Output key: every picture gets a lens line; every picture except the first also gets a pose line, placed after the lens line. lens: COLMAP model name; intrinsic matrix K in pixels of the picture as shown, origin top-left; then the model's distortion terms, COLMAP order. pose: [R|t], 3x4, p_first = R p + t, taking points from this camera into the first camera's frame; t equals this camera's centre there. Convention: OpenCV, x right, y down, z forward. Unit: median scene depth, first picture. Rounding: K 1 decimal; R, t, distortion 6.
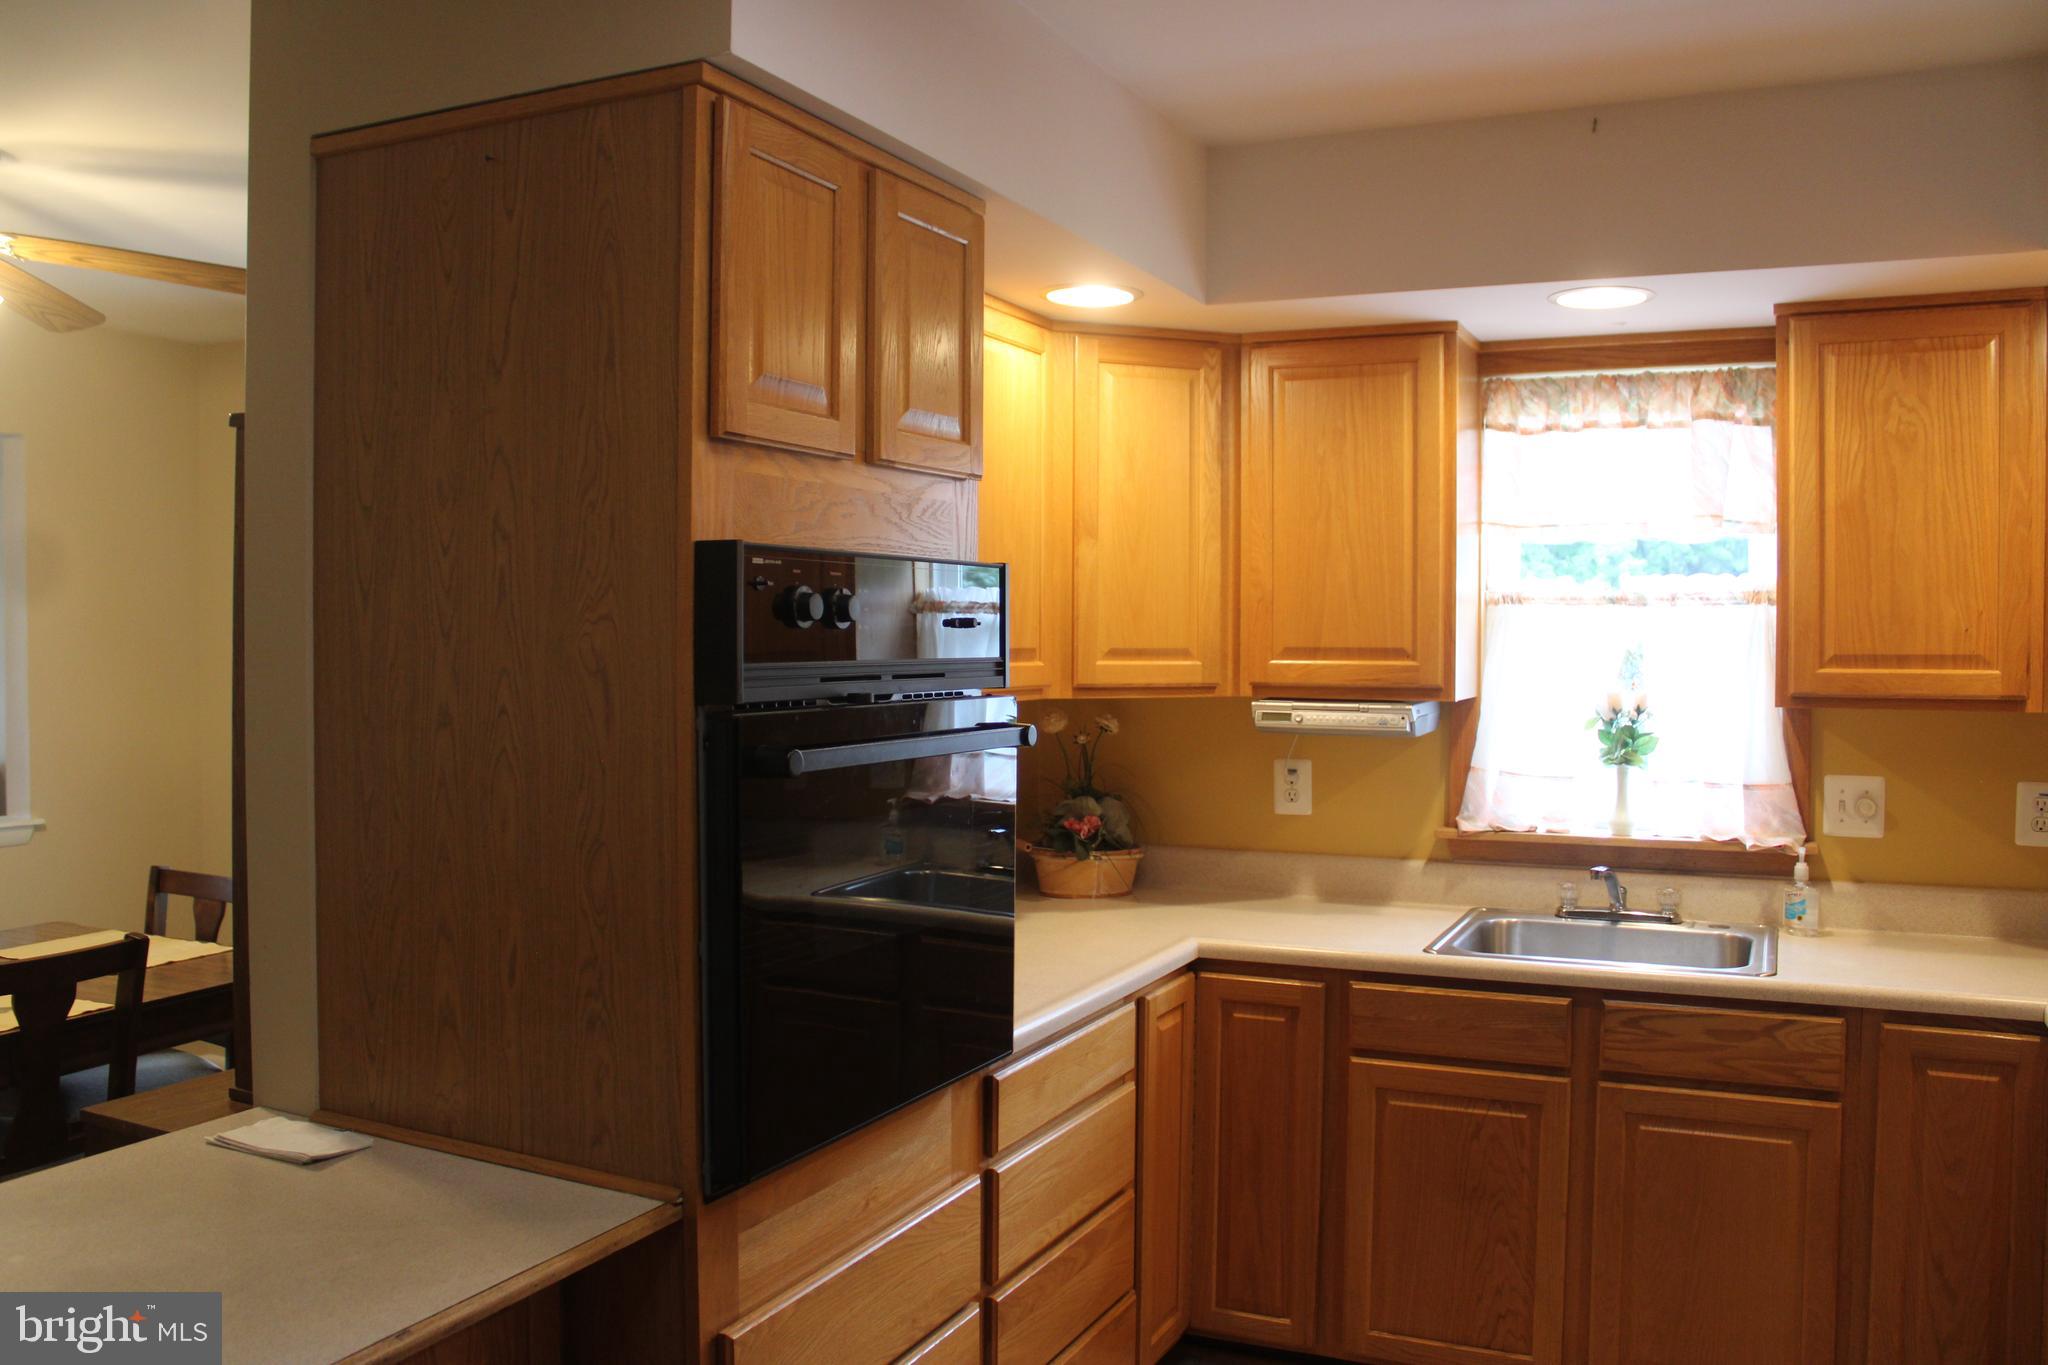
lens RADIAL K [[1679.8, 0, 1022.7], [0, 1679.8, 670.4], [0, 0, 1]] dist [-0.156324, 0.115630]
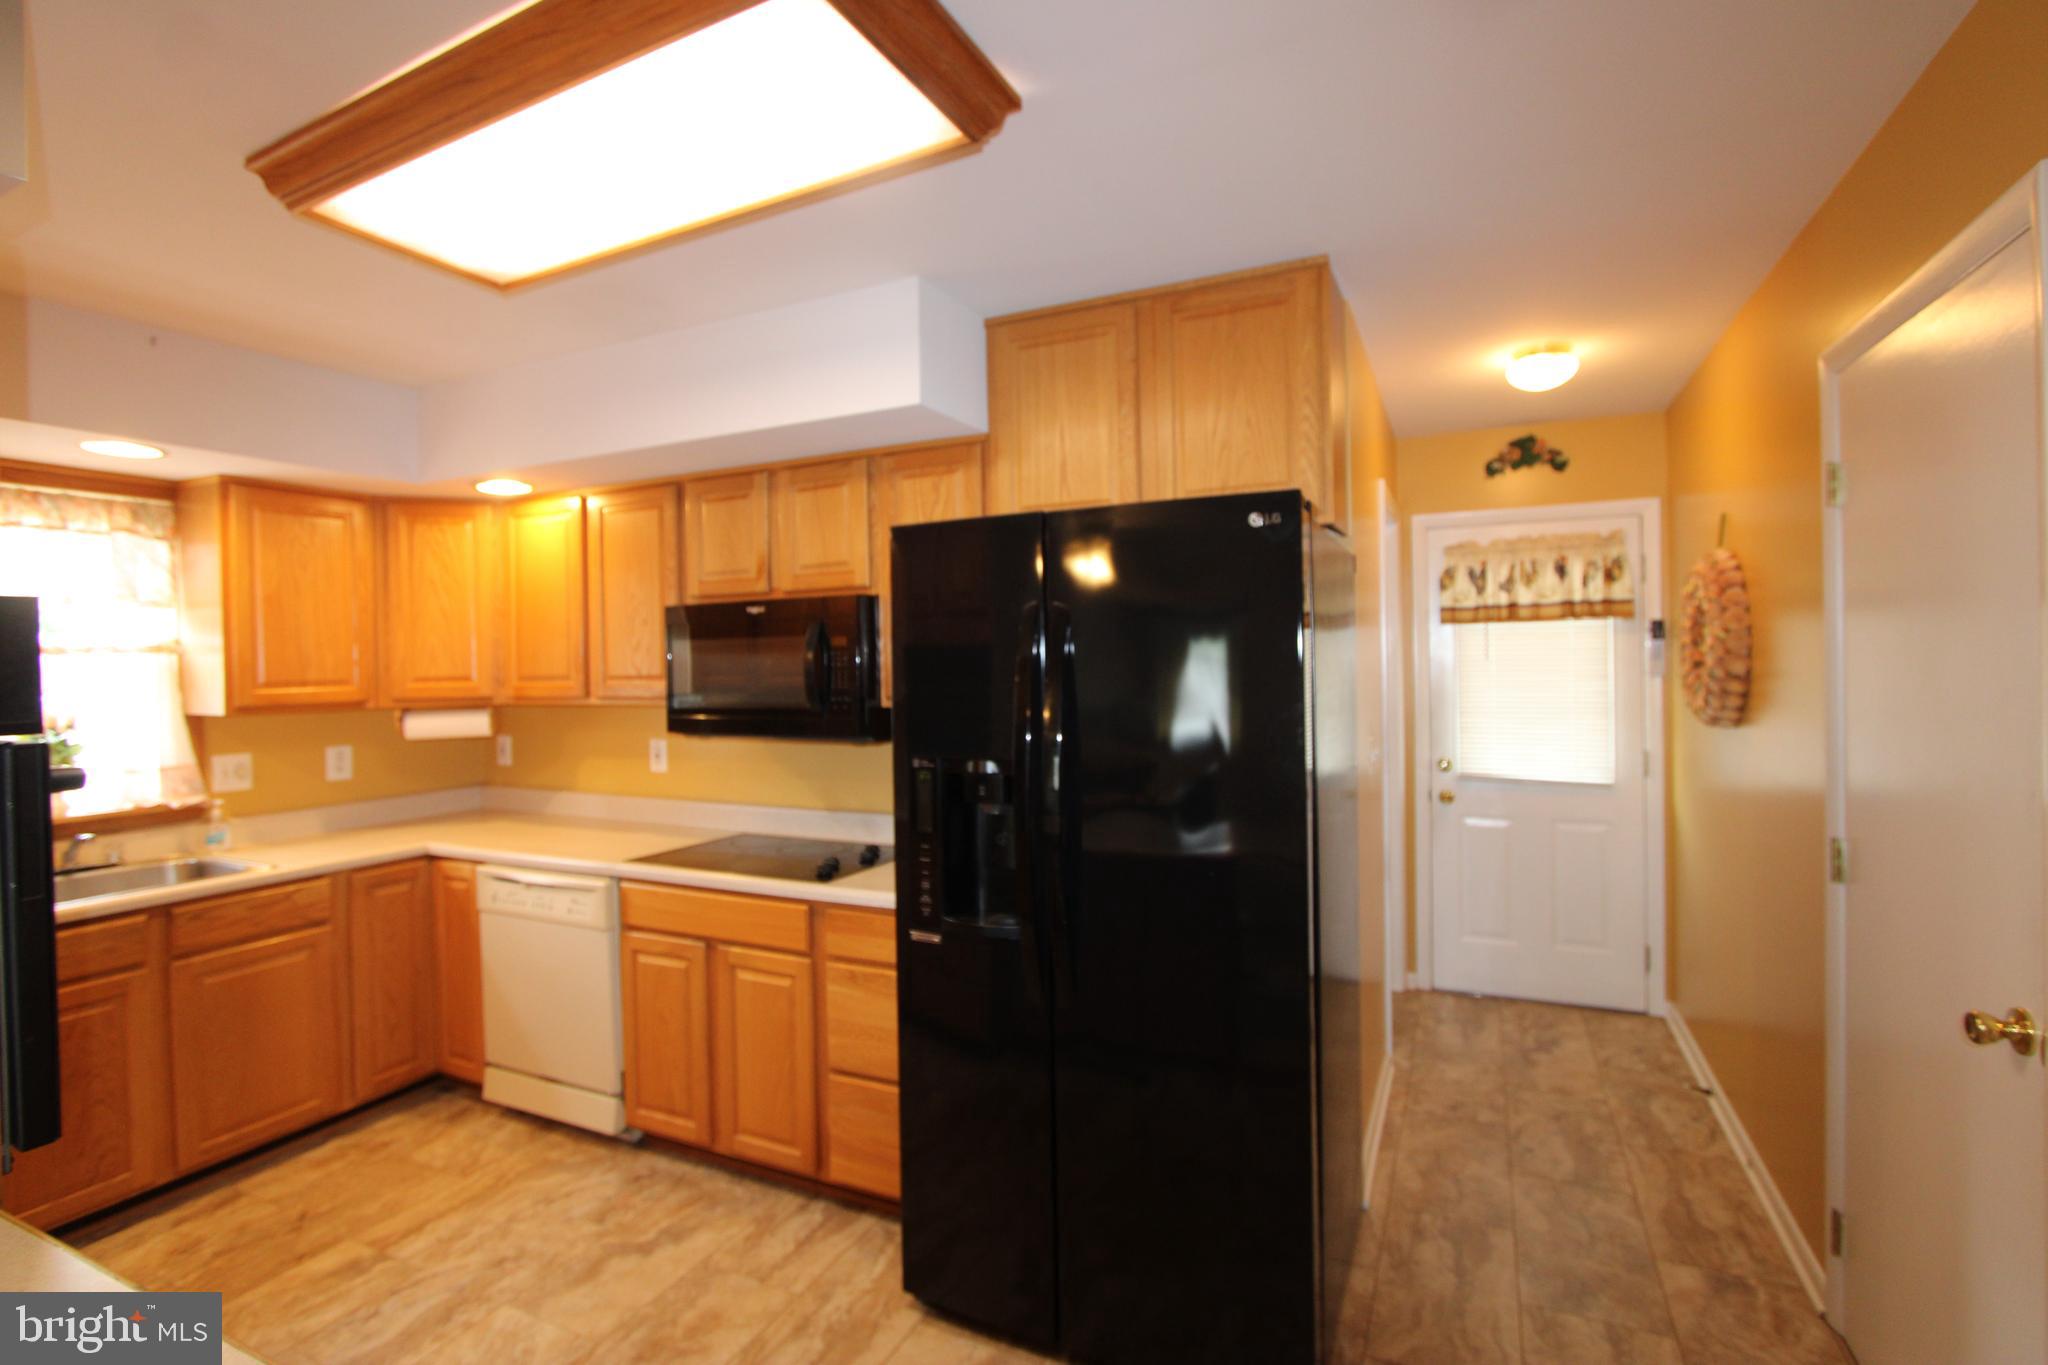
lens RADIAL K [[939.5, 0, 1033.1], [0, 939.5, 665.1], [0, 0, 1]] dist [-0.012552, 0.000586]
pose [[0.001651, -0.010006, 0.999949, -0.491953], [0.040912, 0.999113, 0.009930, -0.003808], [-0.999161, 0.040894, 0.002059, 0.169503]]
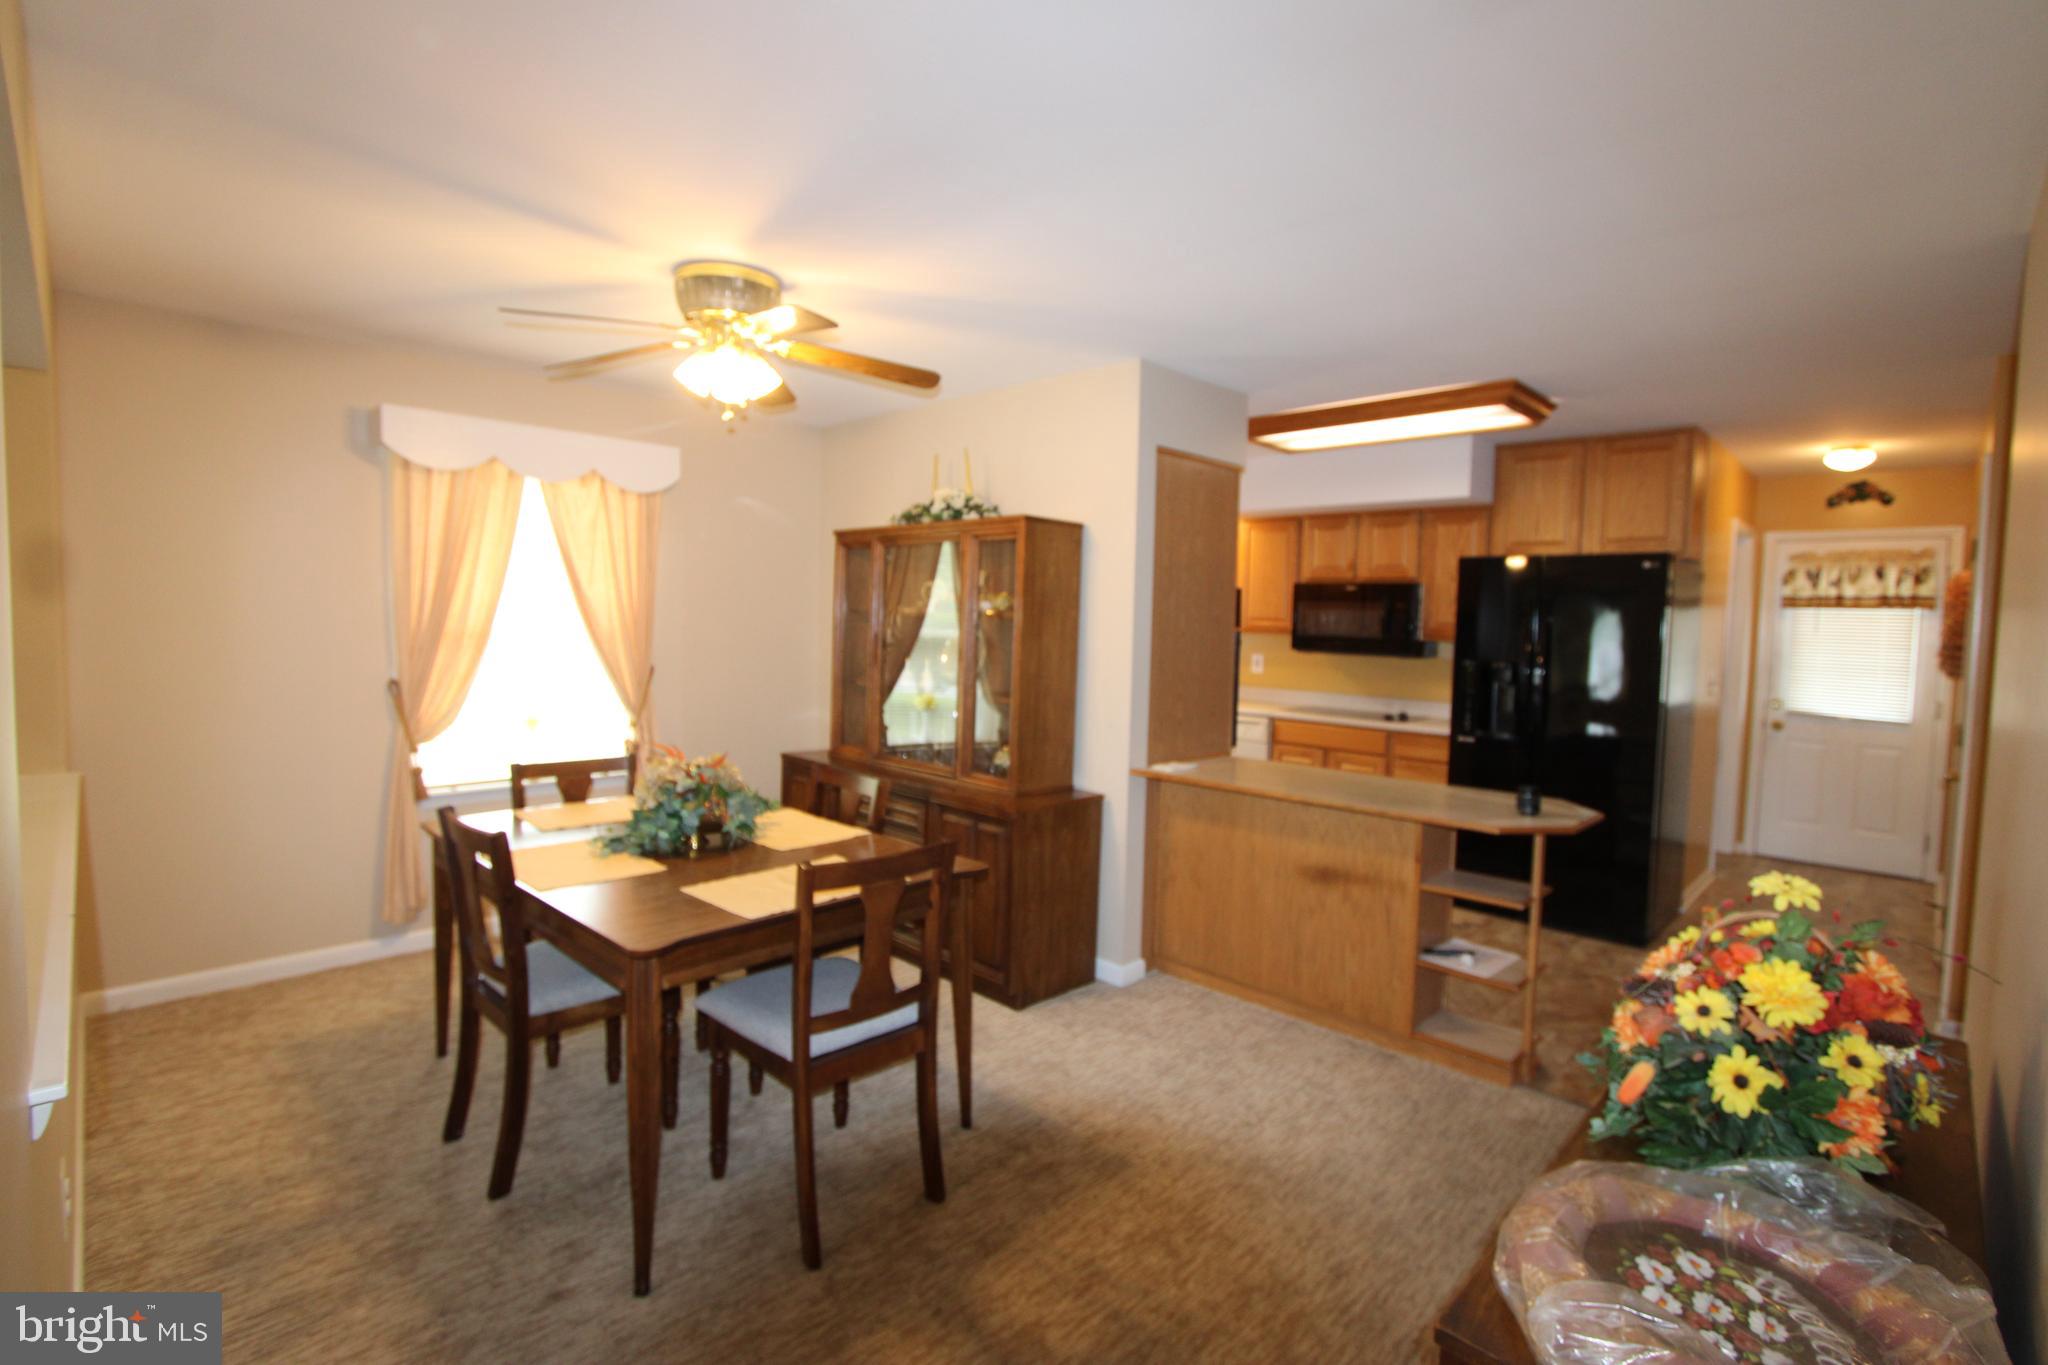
lens RADIAL K [[939.5, 0, 1036.1], [0, 939.5, 664.5], [0, 0, 1]] dist [-0.012552, 0.000586]
pose [[0.324186, -0.052678, 0.944526, -1.491339], [-0.000620, 0.998436, 0.055898, -0.014229], [-0.945993, -0.018707, 0.323646, 0.427358]]
